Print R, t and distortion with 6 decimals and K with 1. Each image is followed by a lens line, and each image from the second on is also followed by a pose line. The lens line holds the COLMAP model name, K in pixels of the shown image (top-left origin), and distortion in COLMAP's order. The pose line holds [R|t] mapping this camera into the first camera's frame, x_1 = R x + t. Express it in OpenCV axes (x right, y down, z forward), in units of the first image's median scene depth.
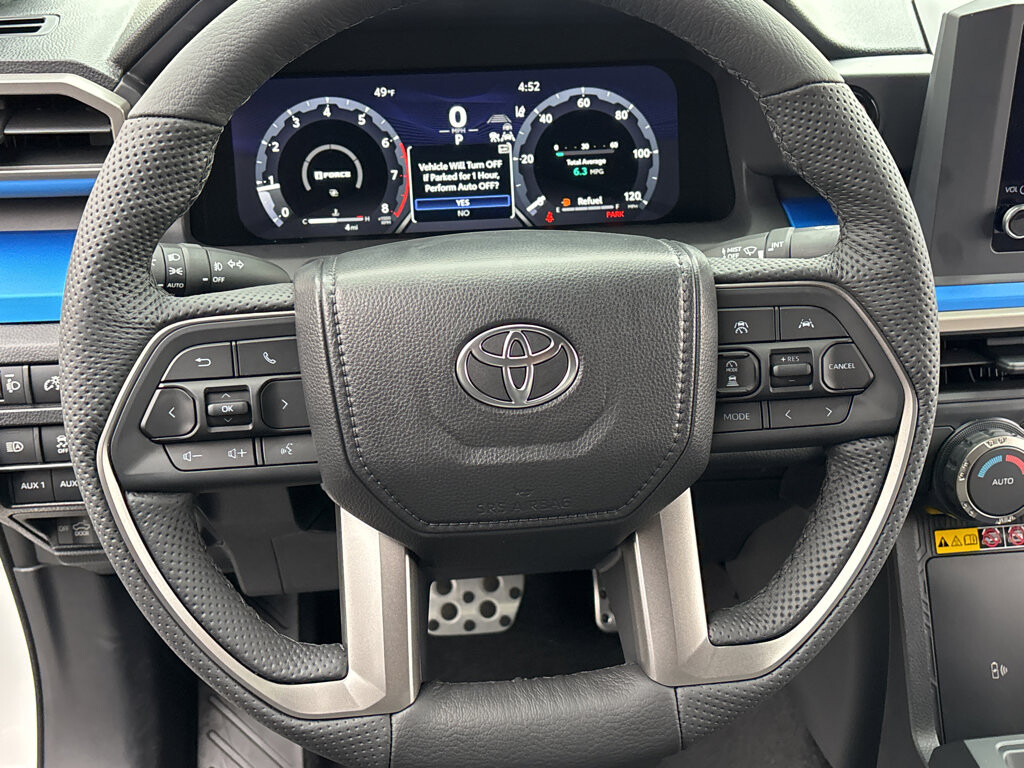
lens RADIAL K [[1096.0, 0, 510.5], [0, 1096.0, 389.2], [0, 0, 1]] dist [0.017458, 0.000000]
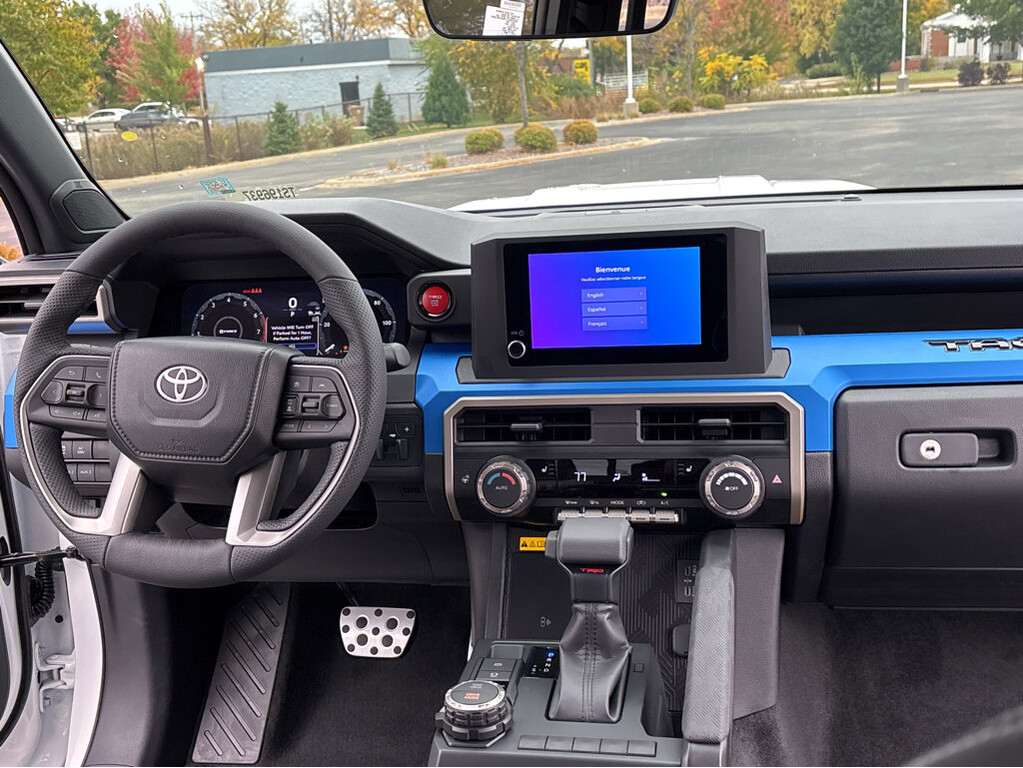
lens RADIAL K [[1155.7, 0, 507.7], [0, 1155.7, 381.0], [0, 0, 1]] dist [0.027533, 0.000000]
pose [[0.949300, 0.016423, -0.313941, 0.941786], [-0.092482, 0.969034, -0.228954, 0.312070], [0.300460, 0.246380, 0.921423, -0.717752]]
